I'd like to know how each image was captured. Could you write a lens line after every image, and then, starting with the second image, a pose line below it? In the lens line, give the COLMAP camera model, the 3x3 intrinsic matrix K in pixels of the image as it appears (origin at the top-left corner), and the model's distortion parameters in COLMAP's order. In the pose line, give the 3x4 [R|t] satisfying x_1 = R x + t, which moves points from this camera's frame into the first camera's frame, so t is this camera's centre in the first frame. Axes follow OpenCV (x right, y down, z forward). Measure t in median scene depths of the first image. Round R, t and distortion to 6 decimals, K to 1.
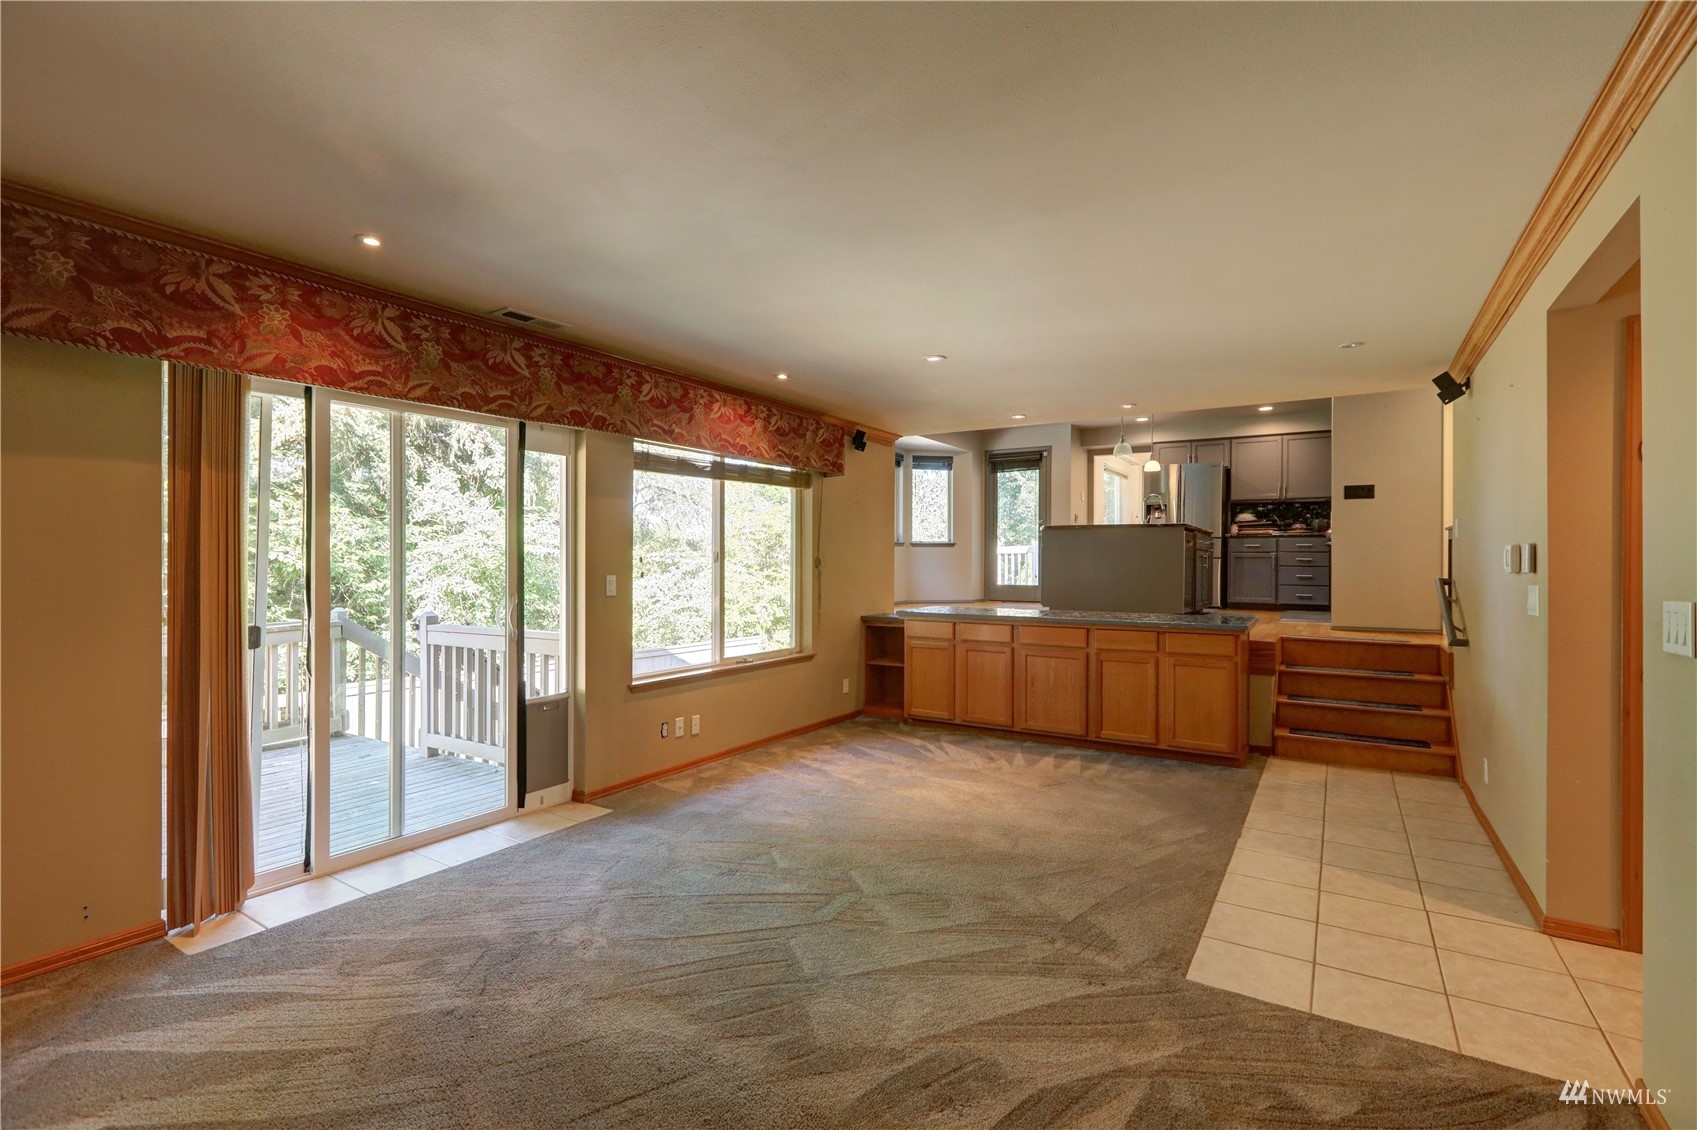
lens RADIAL K [[769.8, 0, 833.7], [0, 769.8, 561.0], [0, 0, 1]] dist [-0.011360, -0.004217]
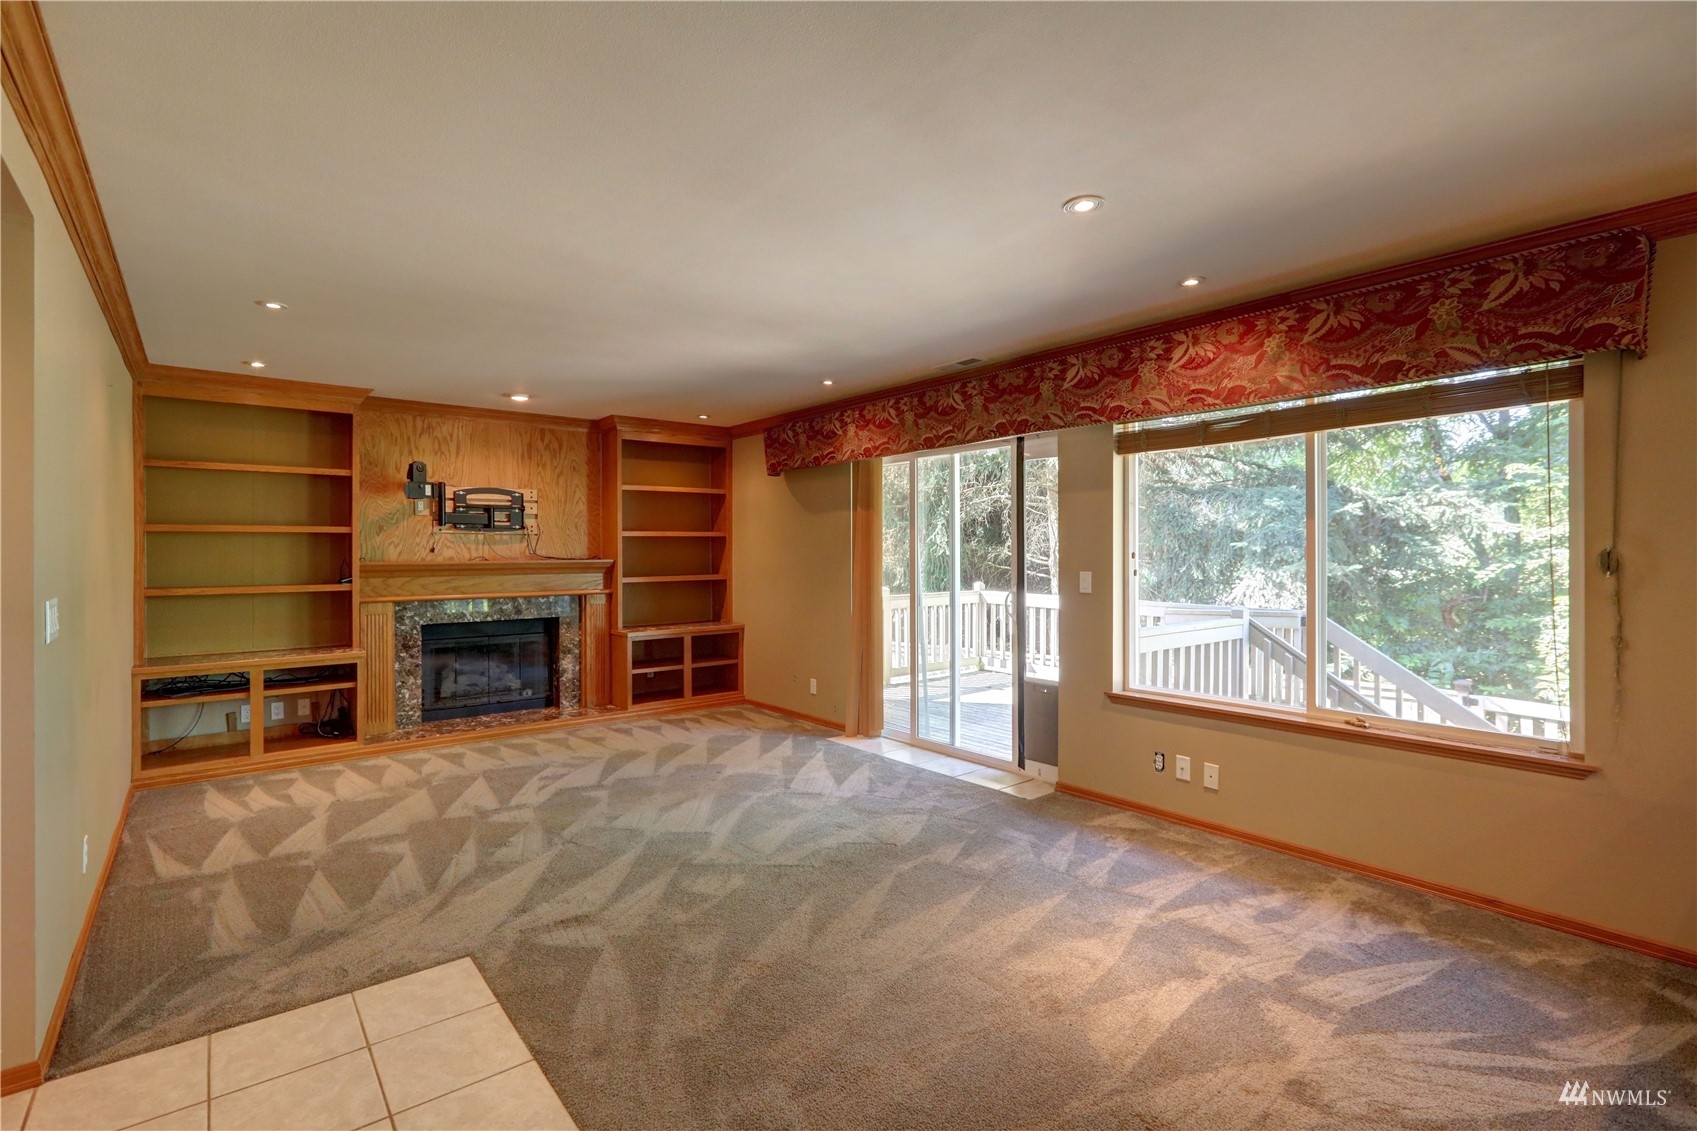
lens RADIAL K [[769.8, 0, 837.6], [0, 769.8, 556.5], [0, 0, 1]] dist [-0.011360, -0.004217]
pose [[-0.296983, -0.000789, -0.954882, 0.732967], [-0.002612, 0.999997, -0.000014, 0.000284], [0.954879, 0.002490, -0.296984, 1.002000]]
